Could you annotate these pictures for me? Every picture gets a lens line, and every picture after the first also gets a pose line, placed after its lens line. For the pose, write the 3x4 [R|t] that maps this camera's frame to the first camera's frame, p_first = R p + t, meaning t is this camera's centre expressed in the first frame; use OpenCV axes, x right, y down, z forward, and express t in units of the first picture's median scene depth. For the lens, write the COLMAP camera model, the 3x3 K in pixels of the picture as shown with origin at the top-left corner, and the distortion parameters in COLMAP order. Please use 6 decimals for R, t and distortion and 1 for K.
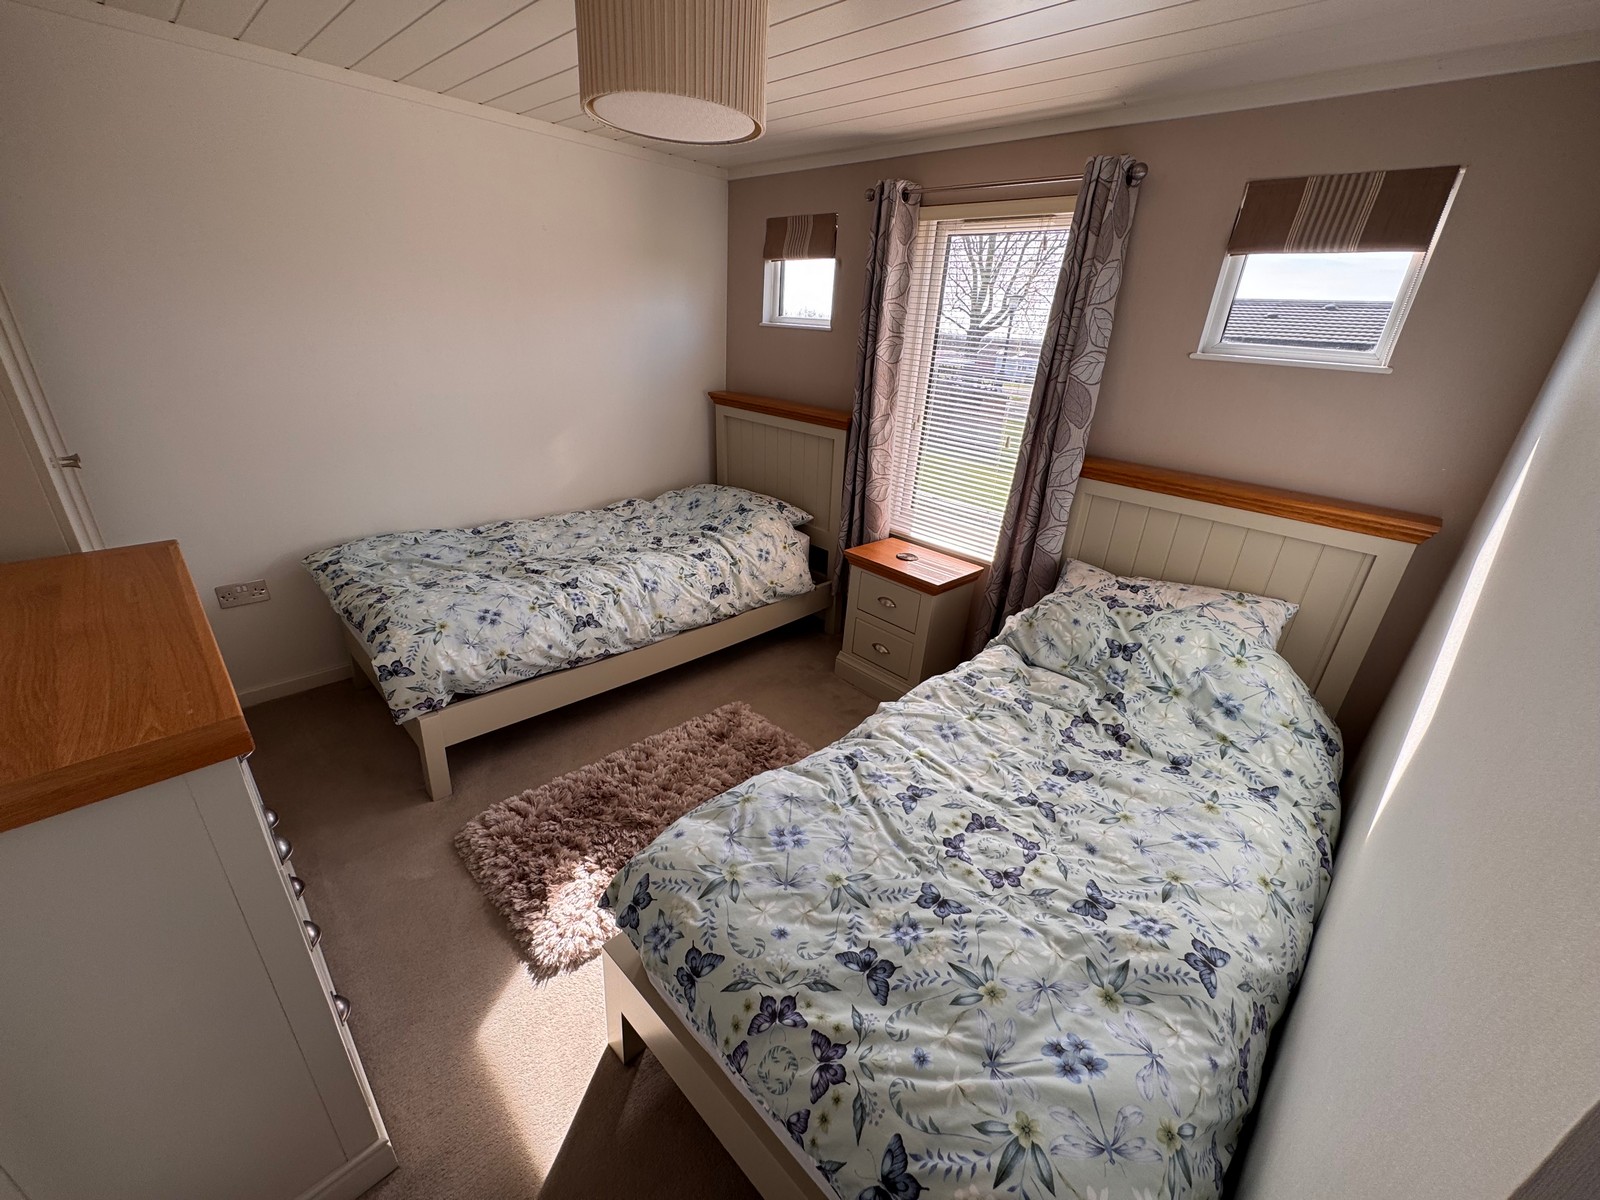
lens RADIAL K [[635.5, 0, 799.6], [0, 635.5, 599.1], [0, 0, 1]] dist [-0.000966, 0.000056]
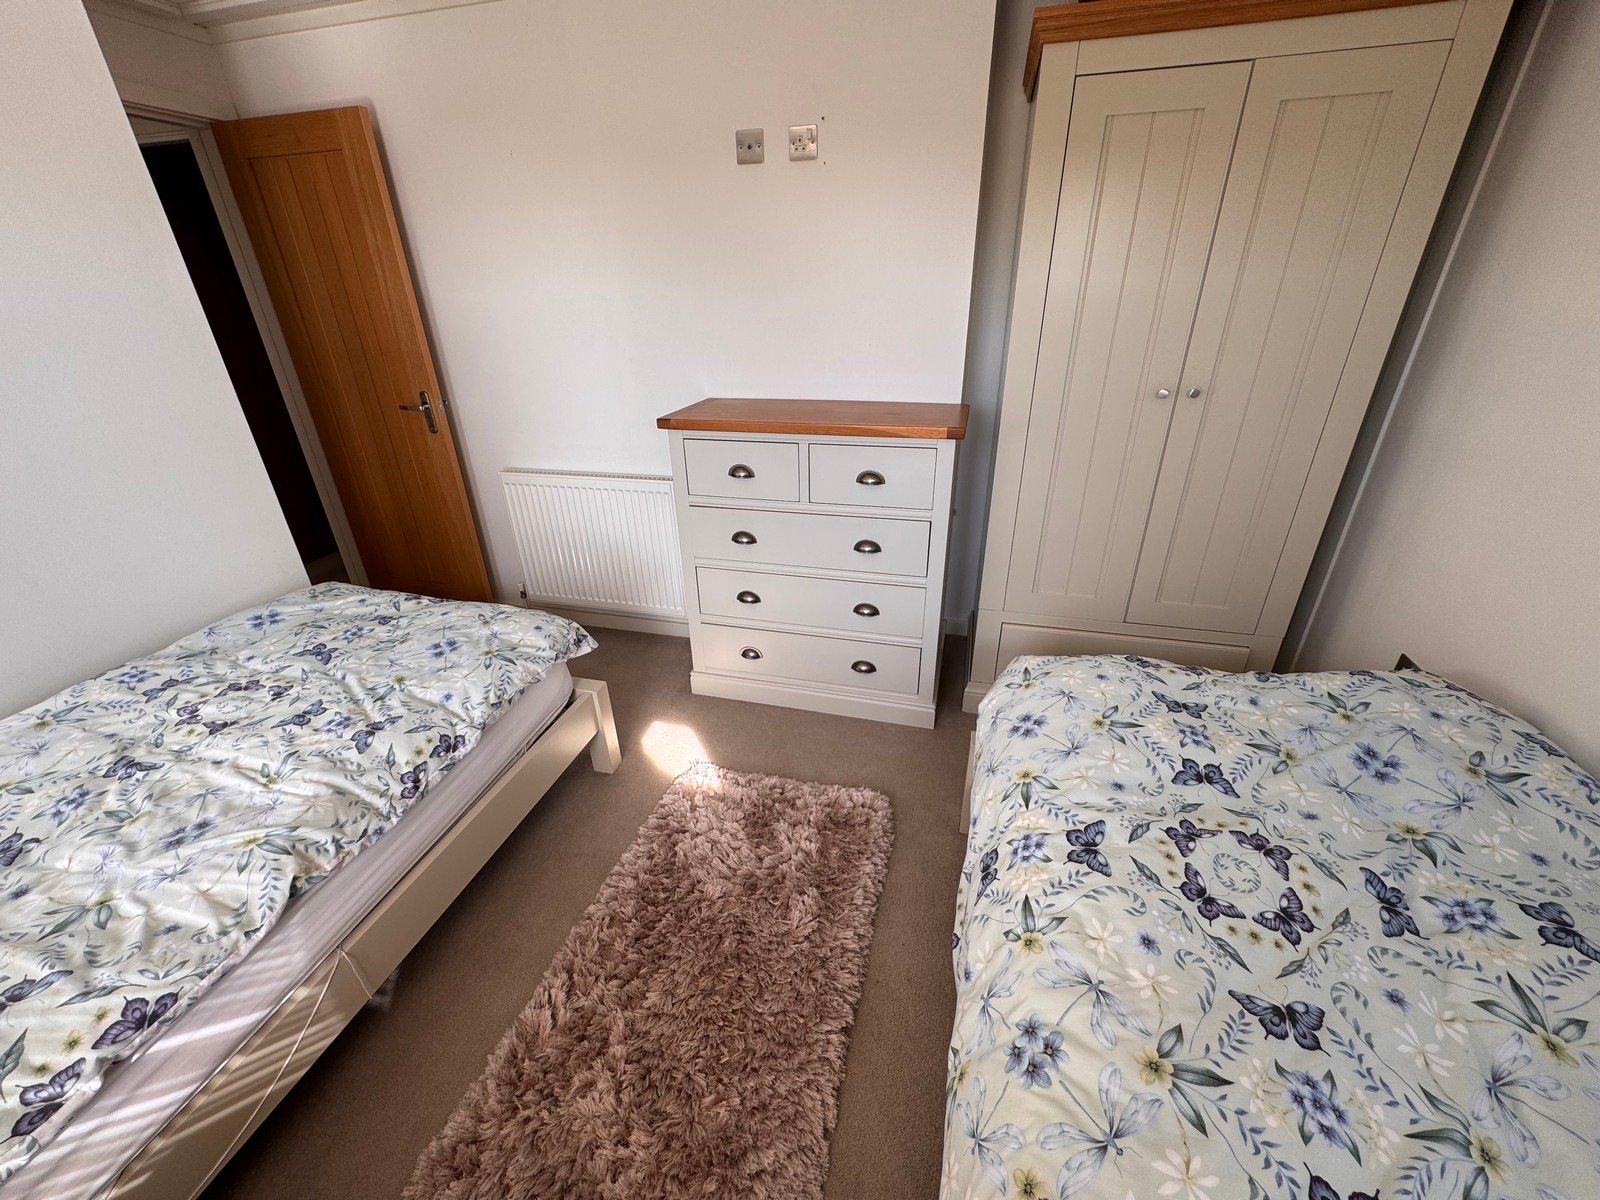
lens RADIAL K [[635.5, 0, 799.6], [0, 635.5, 599.1], [0, 0, 1]] dist [-0.000966, 0.000056]
pose [[-0.871069, 0.181448, -0.456416, -0.063842], [-0.226982, 0.675364, 0.701685, -0.640769], [0.435567, 0.714815, -0.547103, 1.707941]]
